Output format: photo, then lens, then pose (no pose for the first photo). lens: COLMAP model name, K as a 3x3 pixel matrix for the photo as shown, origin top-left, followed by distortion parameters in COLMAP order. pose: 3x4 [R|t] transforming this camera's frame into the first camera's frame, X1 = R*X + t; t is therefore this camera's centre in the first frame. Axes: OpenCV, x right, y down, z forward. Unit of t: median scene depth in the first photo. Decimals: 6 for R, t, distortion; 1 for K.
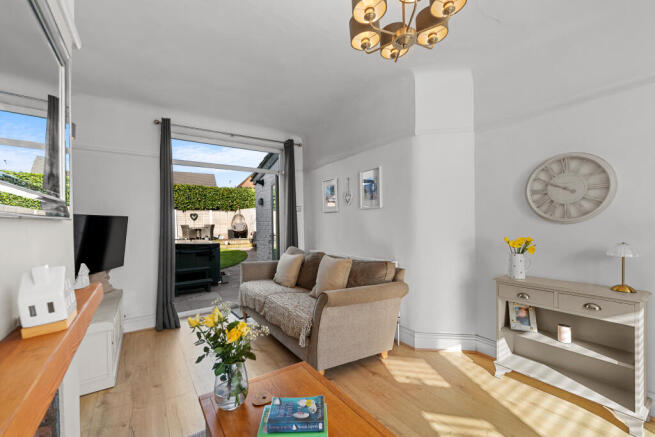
lens RADIAL K [[268.2, 0, 324.8], [0, 268.2, 222.7], [0, 0, 1]] dist [-0.009393, 0.000560]
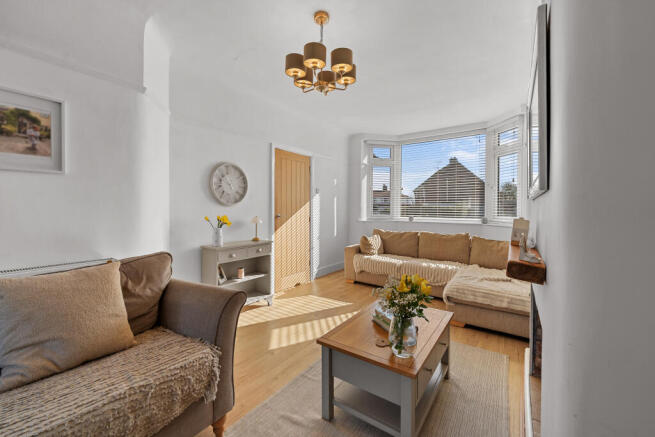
lens RADIAL K [[268.2, 0, 326.9], [0, 268.2, 211.7], [0, 0, 1]] dist [-0.009393, 0.000560]
pose [[-0.351413, 0.006183, 0.936200, -0.616587], [0.000749, 0.999980, -0.006323, 0.034420], [-0.936220, -0.001521, -0.351411, 0.794220]]
